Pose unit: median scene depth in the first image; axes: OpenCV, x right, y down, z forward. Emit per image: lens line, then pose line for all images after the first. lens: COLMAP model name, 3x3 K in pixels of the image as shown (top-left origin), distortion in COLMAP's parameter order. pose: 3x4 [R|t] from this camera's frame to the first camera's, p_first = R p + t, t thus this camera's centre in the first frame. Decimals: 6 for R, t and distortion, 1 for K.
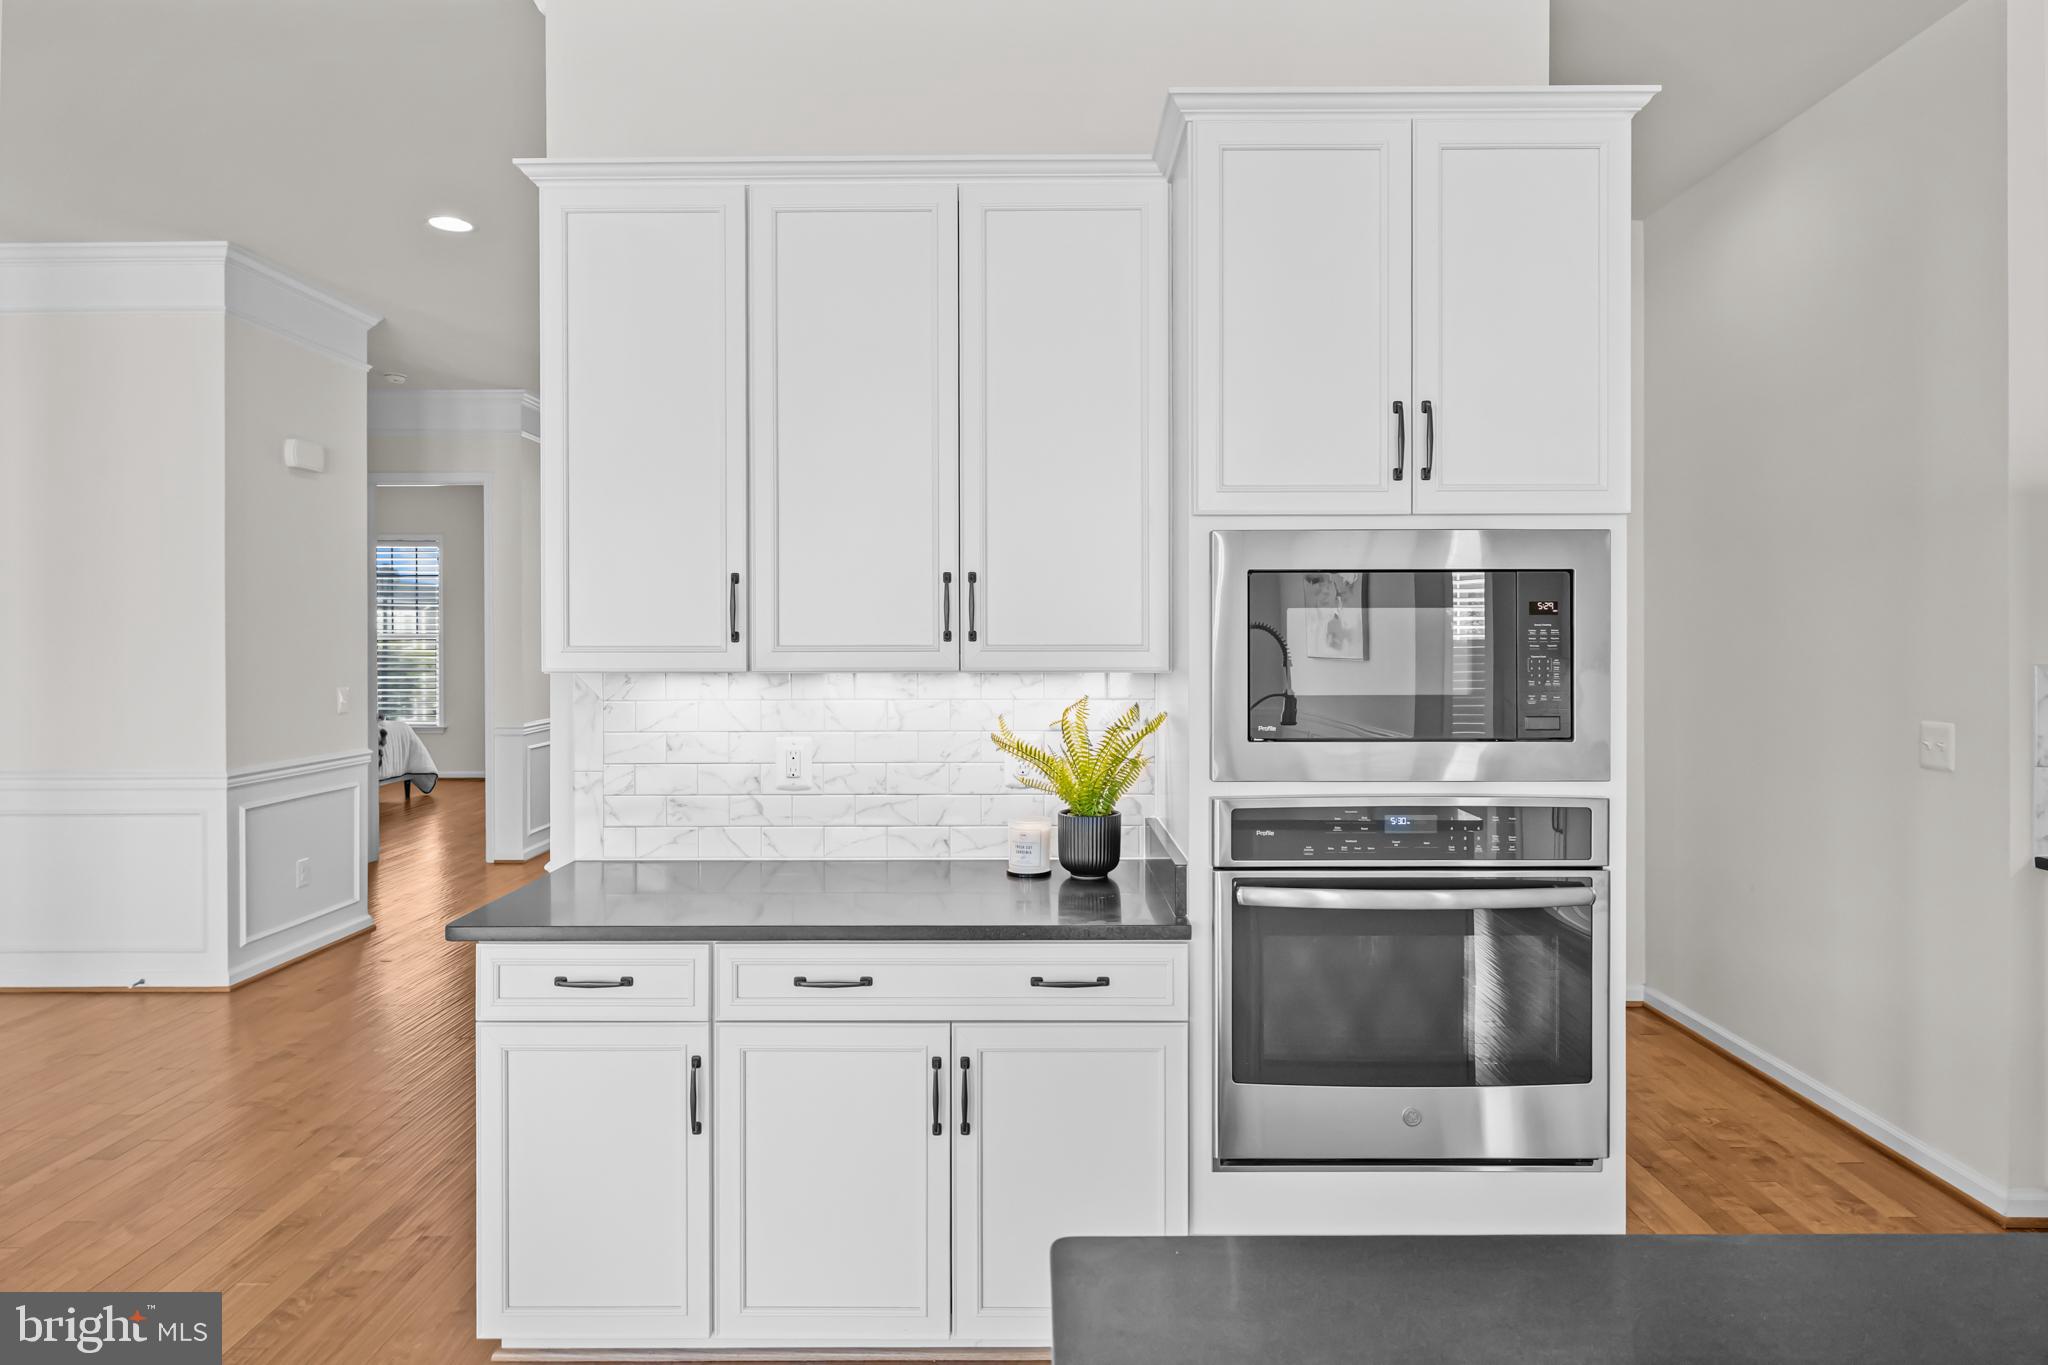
lens RADIAL K [[1160.6, 0, 1022.8], [0, 1160.6, 641.9], [0, 0, 1]] dist [0.001470, 0.000096]
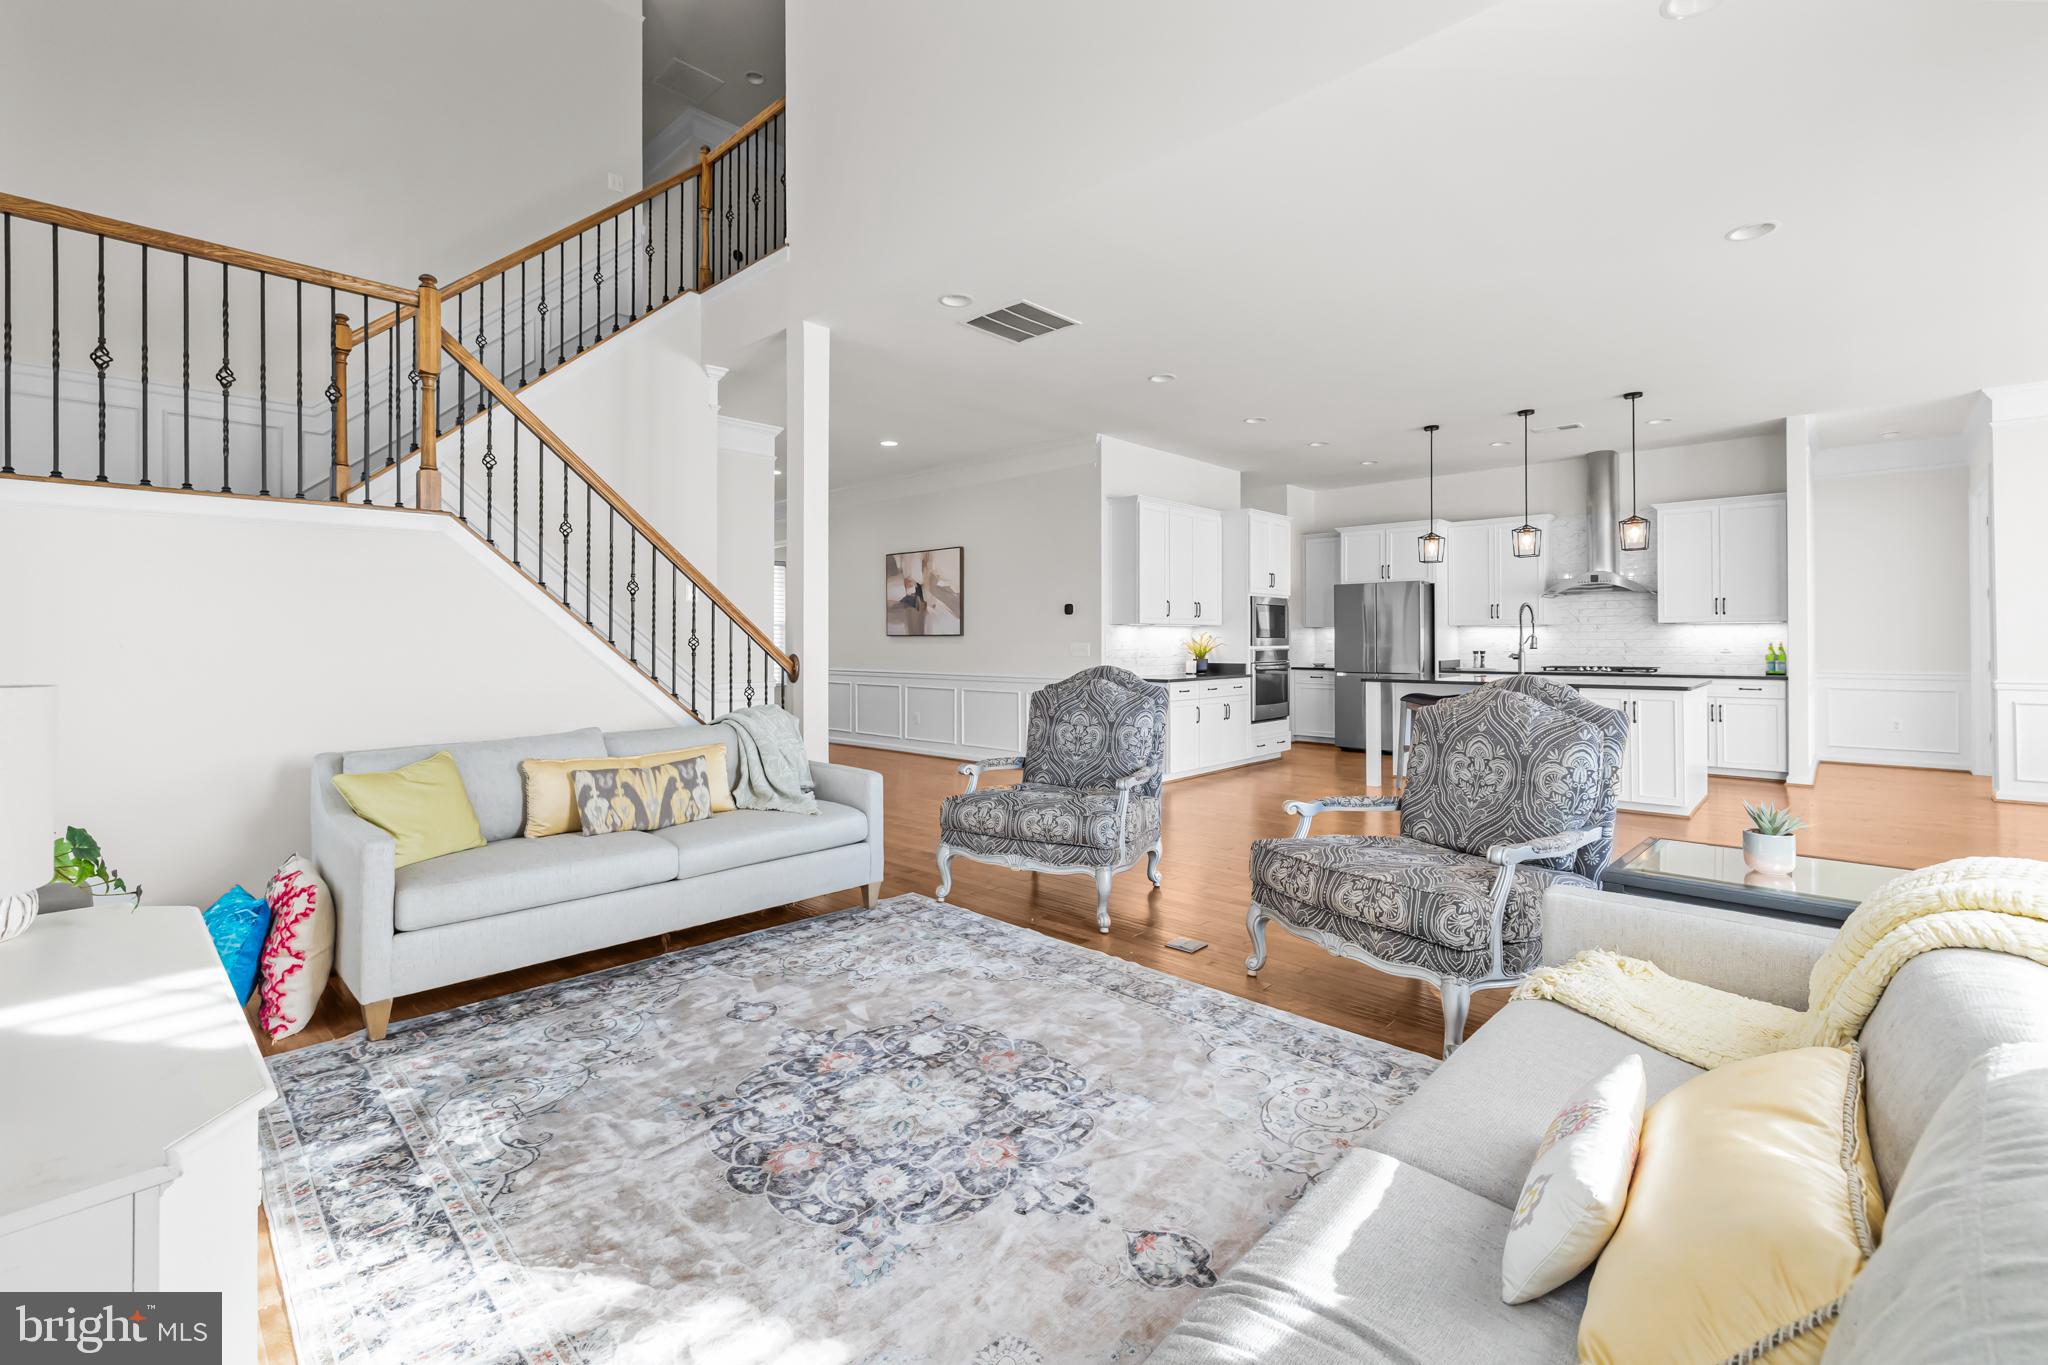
lens RADIAL K [[878.7, 0, 1013.1], [0, 878.7, 632.2], [0, 0, 1]] dist [0.001139, -0.000185]
pose [[0.685582, 0.007615, 0.727955, -2.754110], [0.003532, 0.999899, -0.013786, 0.092333], [-0.727986, 0.012023, 0.685486, -0.710482]]
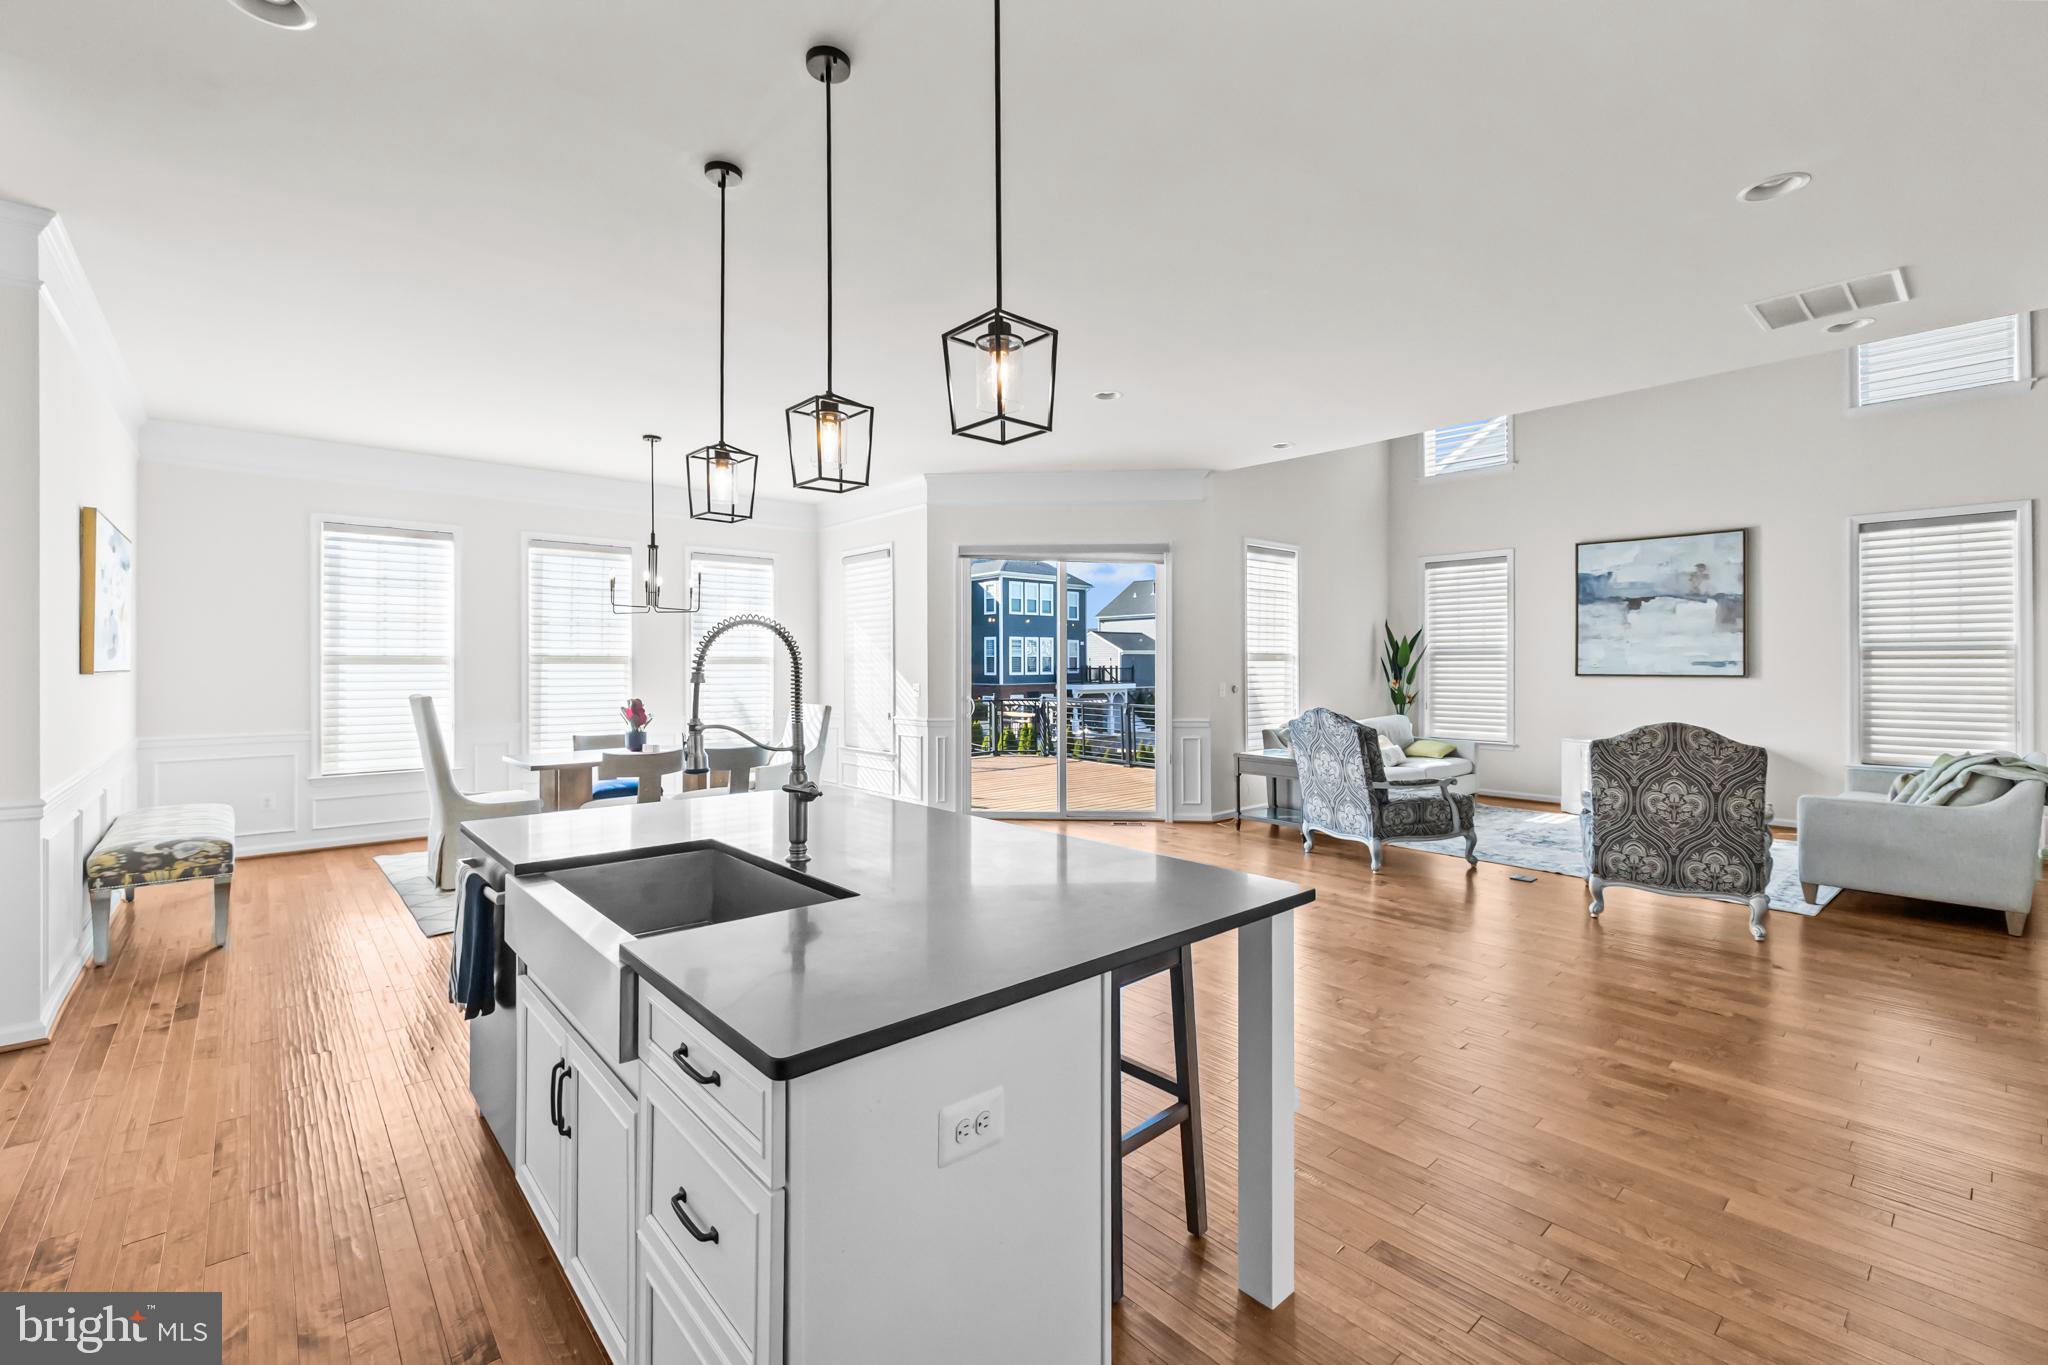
lens RADIAL K [[876.5, 0, 1016.9], [0, 876.5, 663.2], [0, 0, 1]] dist [0.001801, -0.000287]
pose [[-0.747889, 0.004101, -0.663811, 0.686223], [0.003272, 0.999992, 0.002492, 0.015740], [0.663815, -0.000308, -0.747897, 0.772798]]
